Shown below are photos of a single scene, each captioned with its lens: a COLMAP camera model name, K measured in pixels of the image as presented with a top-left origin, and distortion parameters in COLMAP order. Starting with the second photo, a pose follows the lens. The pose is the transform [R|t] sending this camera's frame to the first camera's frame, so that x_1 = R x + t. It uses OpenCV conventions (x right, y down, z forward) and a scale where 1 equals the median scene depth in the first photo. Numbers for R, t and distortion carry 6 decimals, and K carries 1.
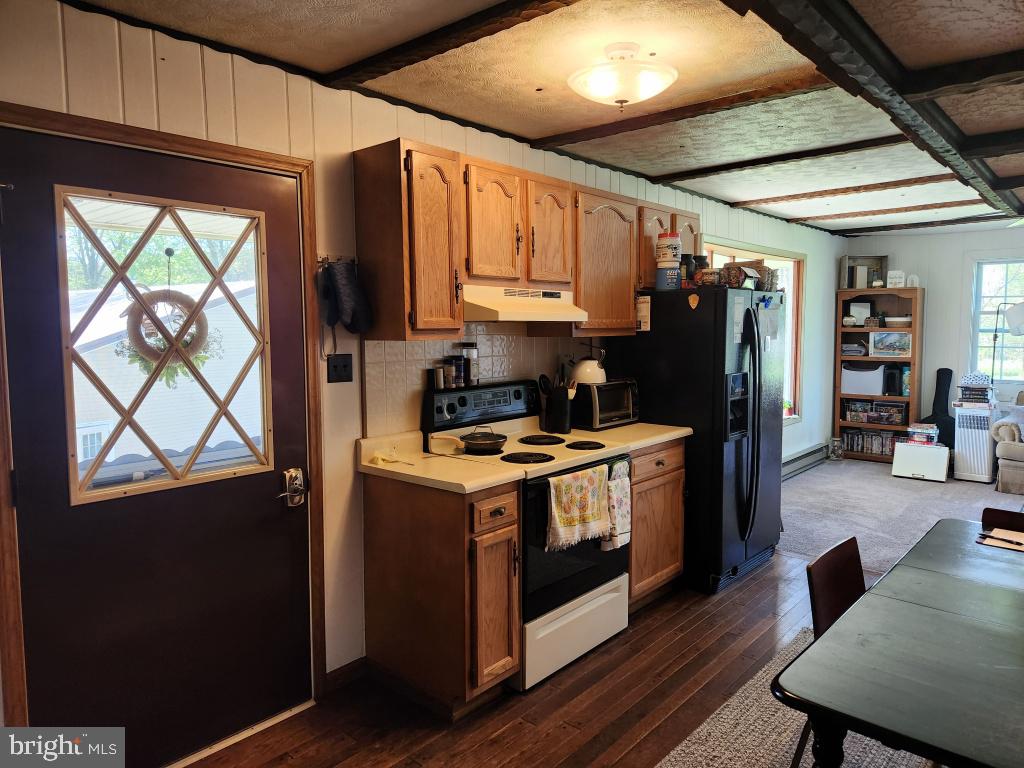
lens RADIAL K [[694.3, 0, 512.8], [0, 694.3, 375.3], [0, 0, 1]] dist [0.018937, -0.005646]
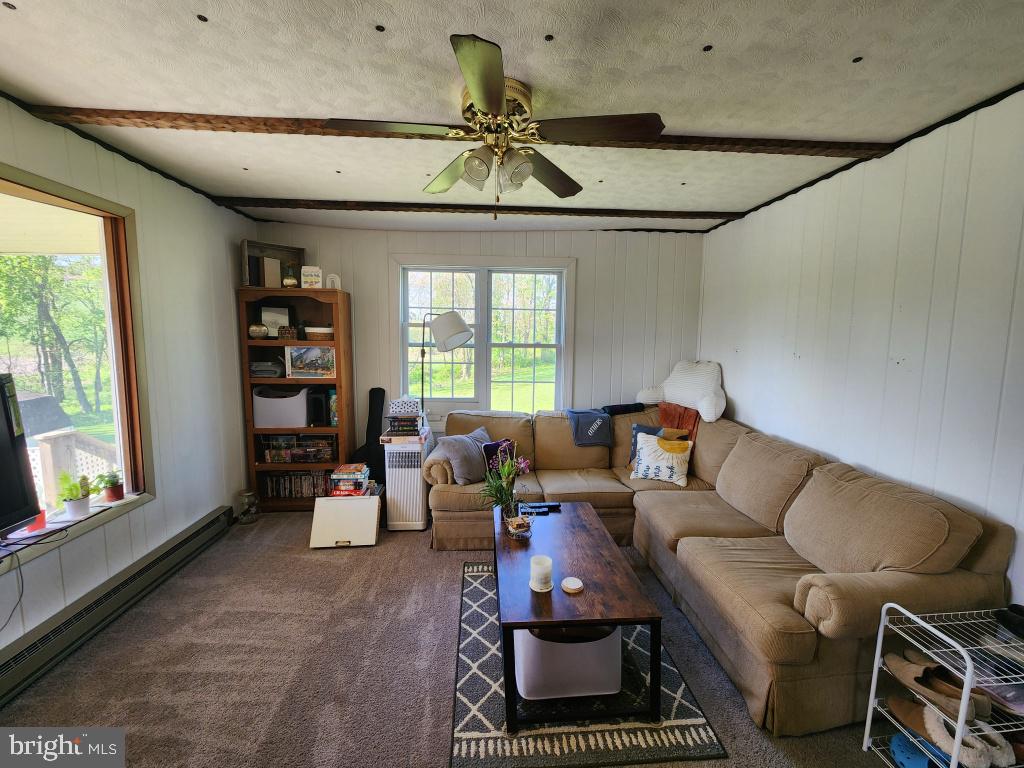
lens RADIAL K [[445.0, 0, 511.2], [0, 445.0, 383.6], [0, 0, 1]] dist [0.000522, 0.000067]
pose [[0.707159, -0.061431, 0.704380, 0.347594], [0.035407, 0.998045, 0.051496, -0.038013], [-0.706167, -0.011475, 0.707952, 0.491447]]
